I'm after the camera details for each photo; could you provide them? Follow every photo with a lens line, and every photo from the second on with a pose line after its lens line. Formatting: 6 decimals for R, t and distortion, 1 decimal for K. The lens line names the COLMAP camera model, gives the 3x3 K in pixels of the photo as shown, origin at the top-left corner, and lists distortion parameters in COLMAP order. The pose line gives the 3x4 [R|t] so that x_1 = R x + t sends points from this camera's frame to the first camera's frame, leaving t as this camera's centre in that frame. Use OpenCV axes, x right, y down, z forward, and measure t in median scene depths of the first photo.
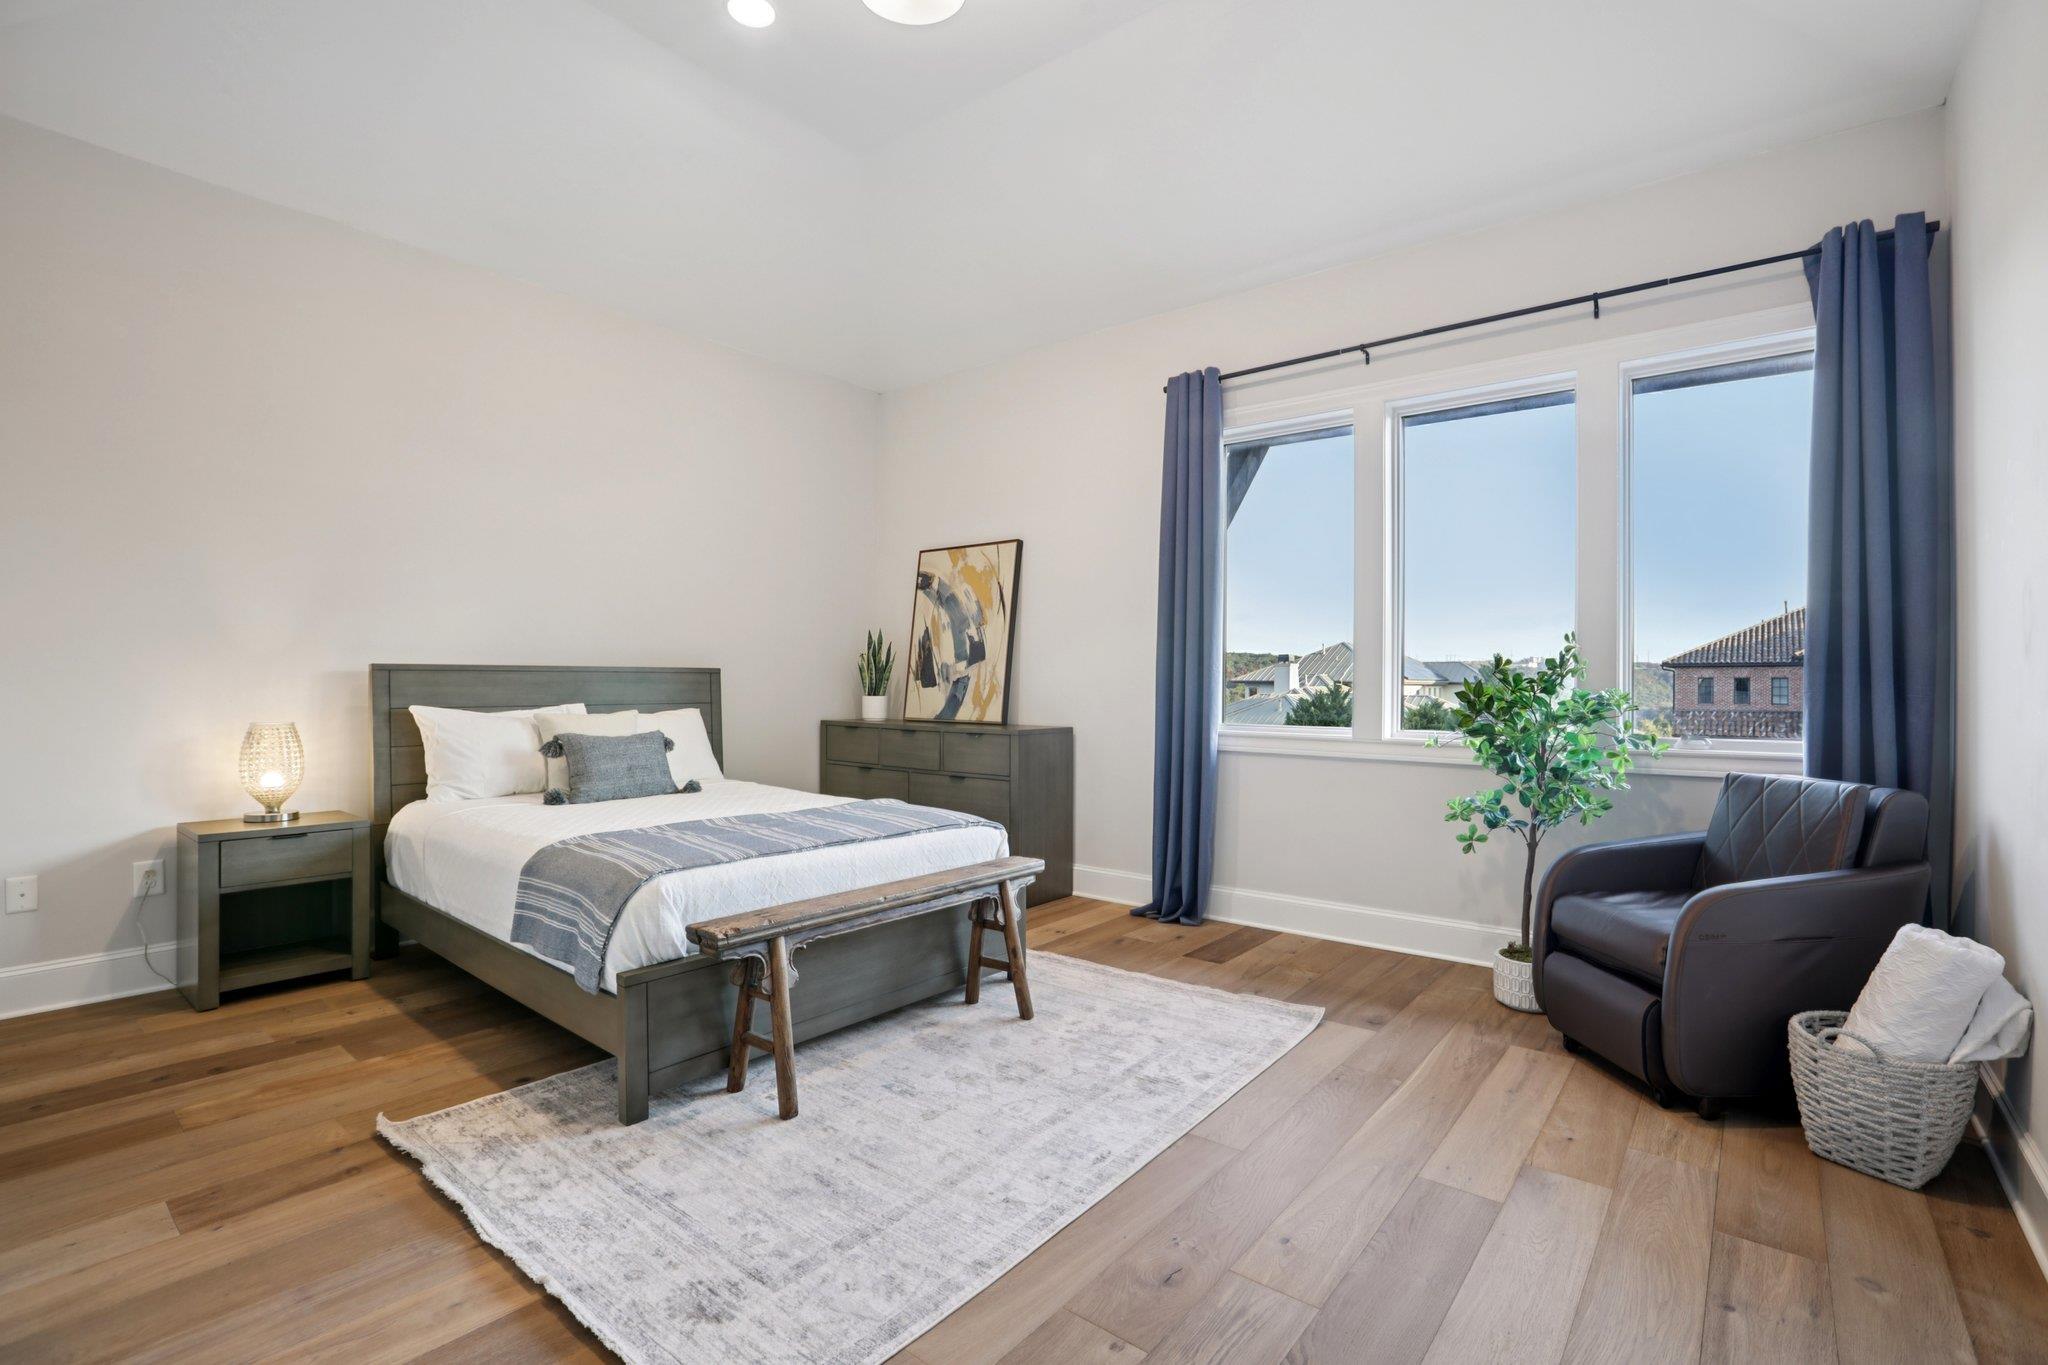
lens RADIAL K [[930.3, 0, 1037.4], [0, 930.3, 693.4], [0, 0, 1]] dist [-0.040715, 0.002095]
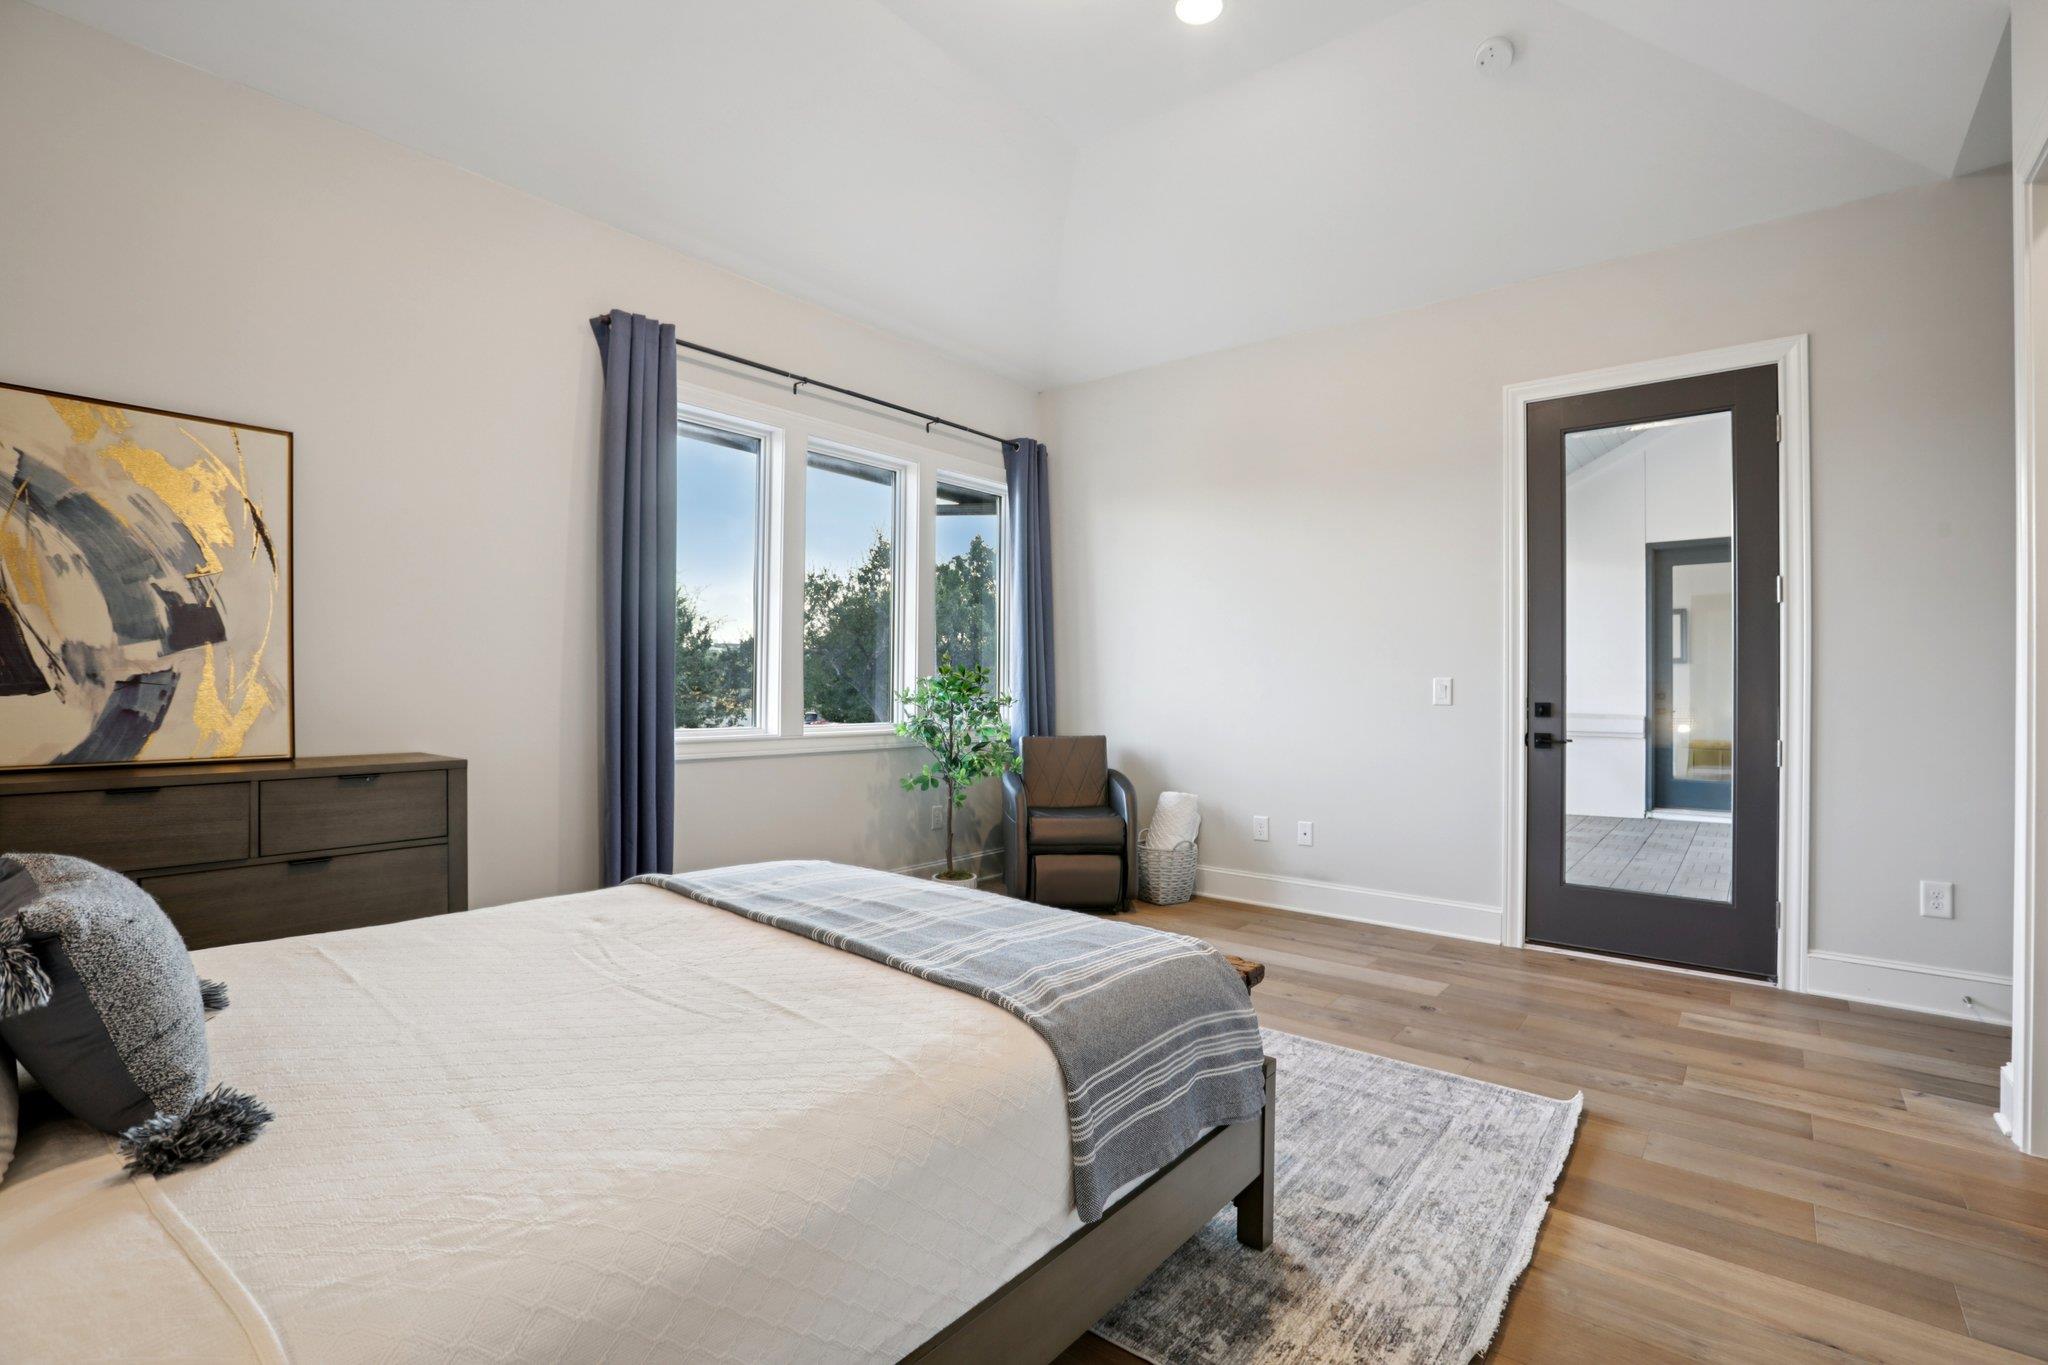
lens RADIAL K [[930.3, 0, 1034.9], [0, 930.3, 673.2], [0, 0, 1]] dist [-0.040715, 0.002095]
pose [[-0.001235, 0.003857, 0.999992, -0.681454], [0.004748, 0.999981, -0.003851, -0.016698], [-0.999988, 0.004743, -0.001253, 0.652533]]
